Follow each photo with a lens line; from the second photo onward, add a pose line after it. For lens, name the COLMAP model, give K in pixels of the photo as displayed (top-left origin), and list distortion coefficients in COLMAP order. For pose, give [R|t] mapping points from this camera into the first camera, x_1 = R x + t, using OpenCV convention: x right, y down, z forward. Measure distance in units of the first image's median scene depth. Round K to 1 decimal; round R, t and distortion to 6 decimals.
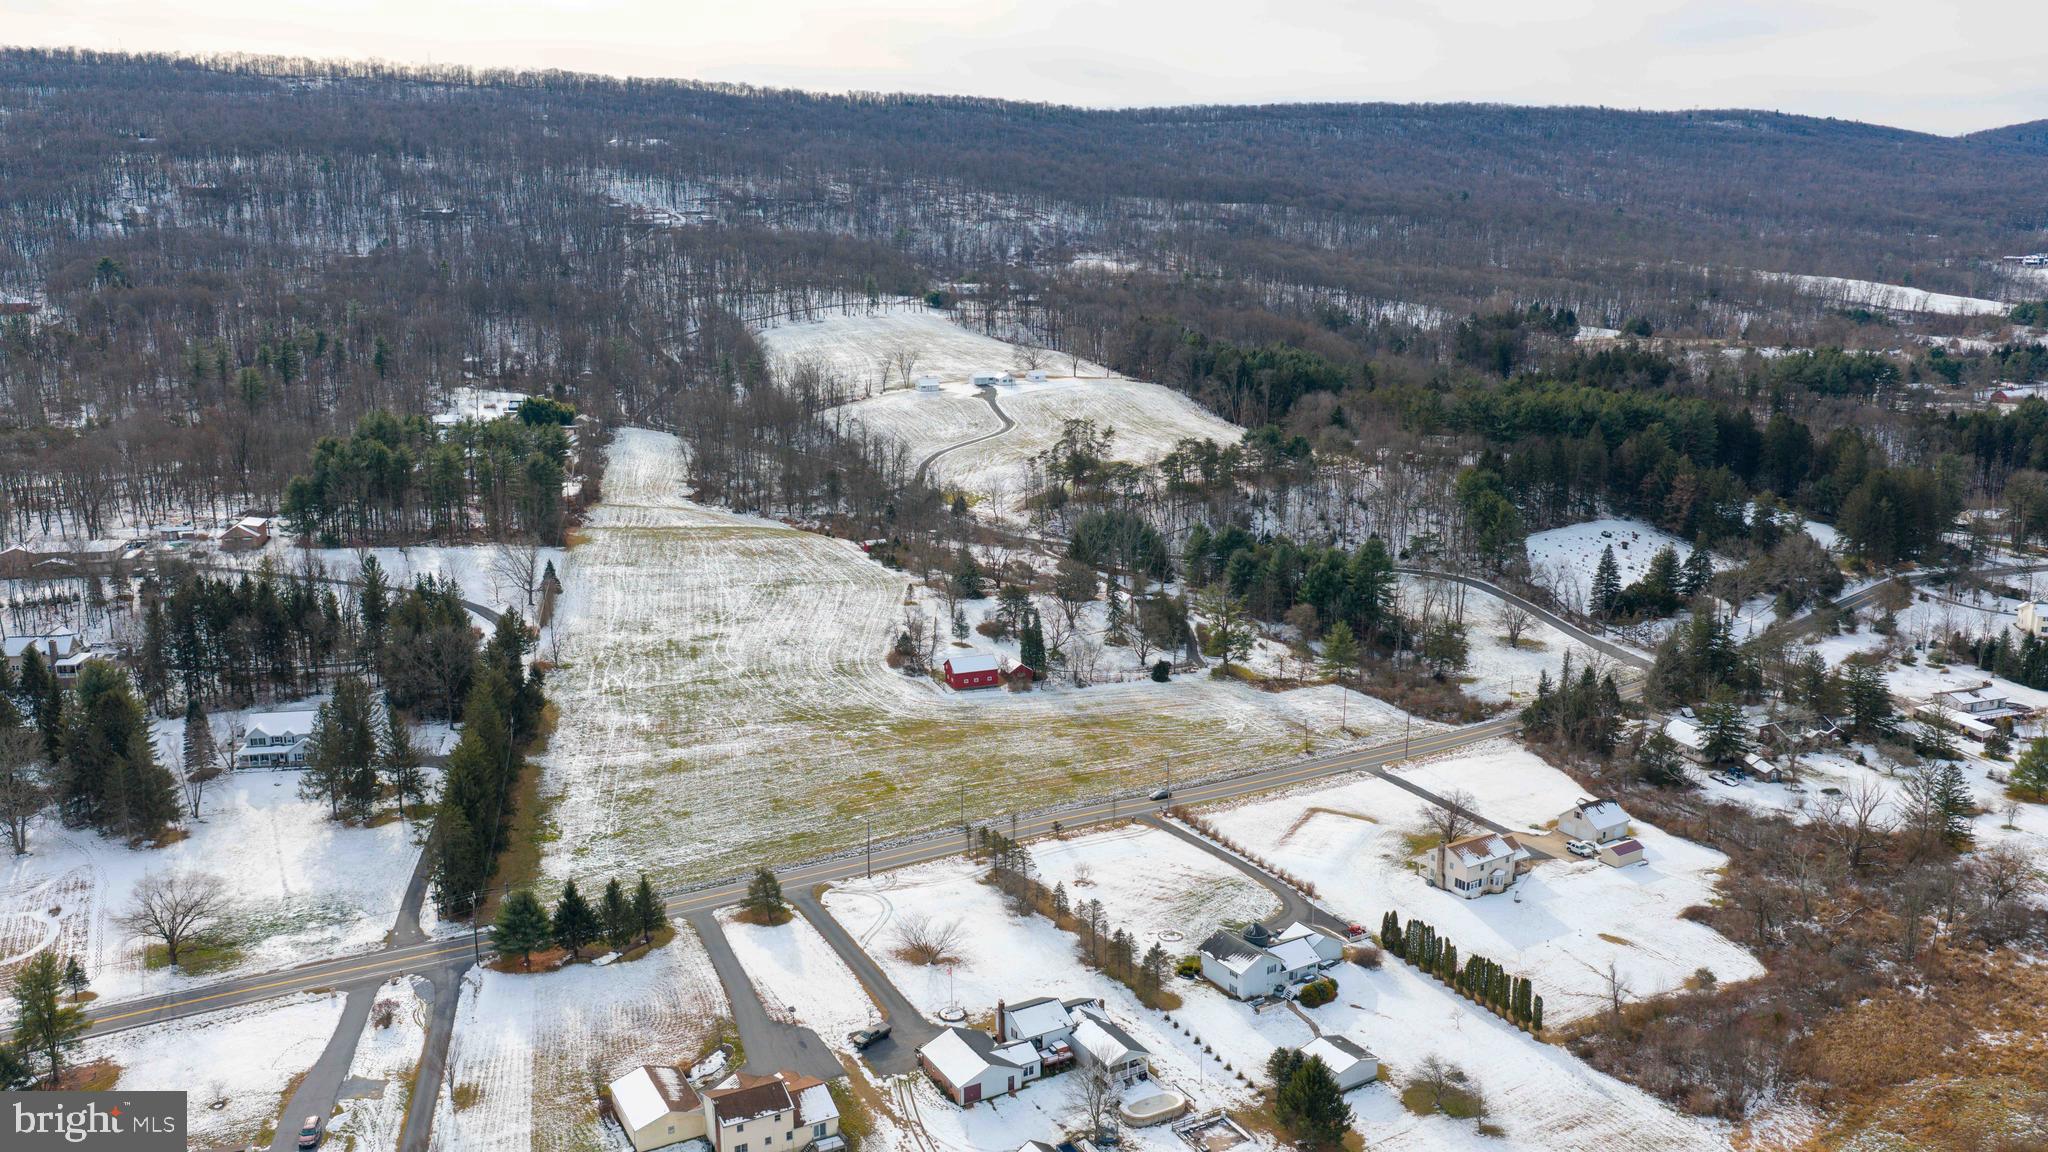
lens RADIAL K [[1689.2, 0, 1024.0], [0, 1689.2, 576.0], [0, 0, 1]] dist [0.006812, -0.007960]
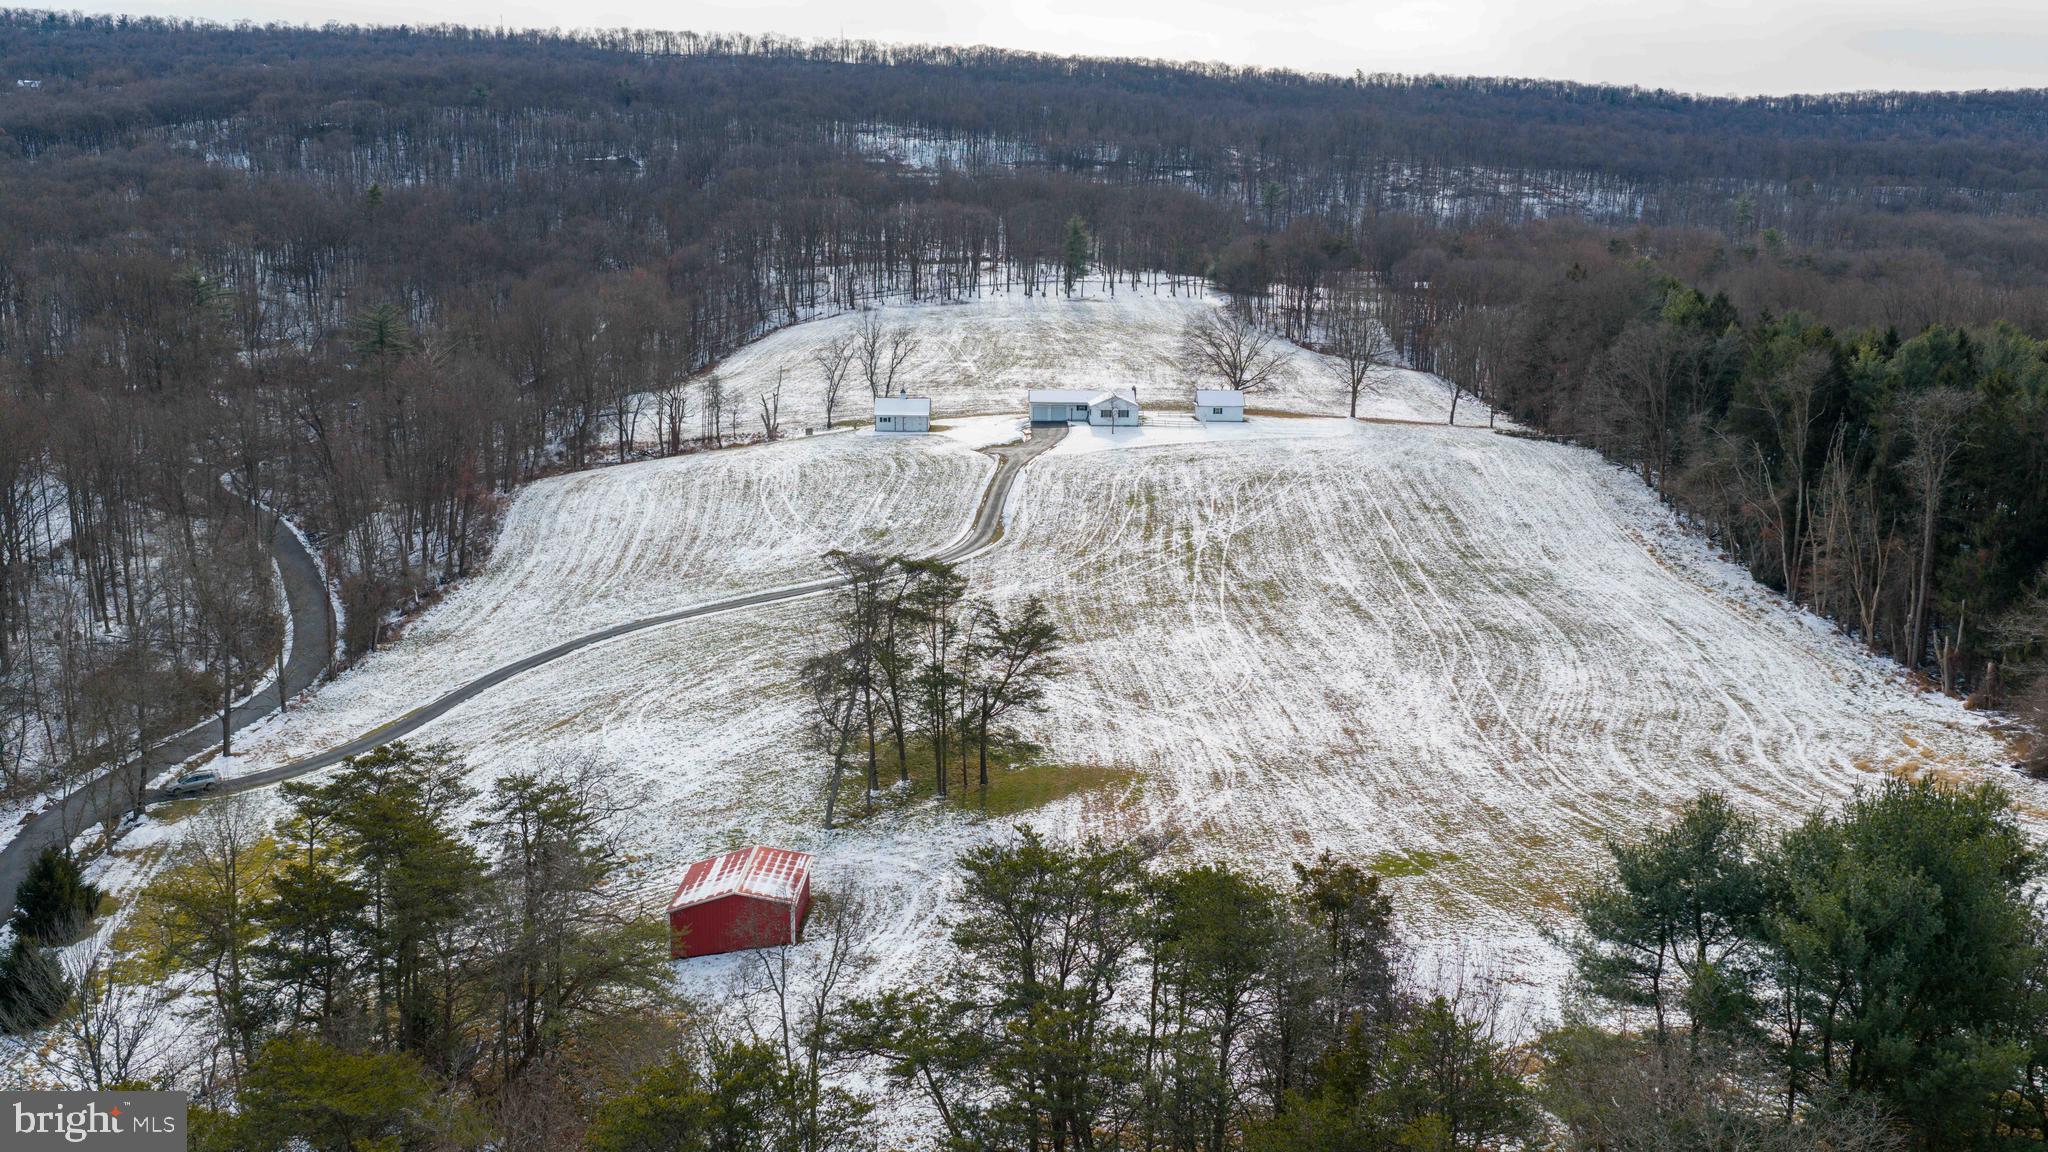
lens RADIAL K [[1689.2, 0, 1024.0], [0, 1689.2, 576.0], [0, 0, 1]] dist [0.006812, -0.007960]
pose [[0.935762, 0.075874, -0.344372, 0.083279], [-0.090210, 0.995589, -0.025775, -0.060939], [0.340898, 0.055185, 0.938479, 0.570136]]
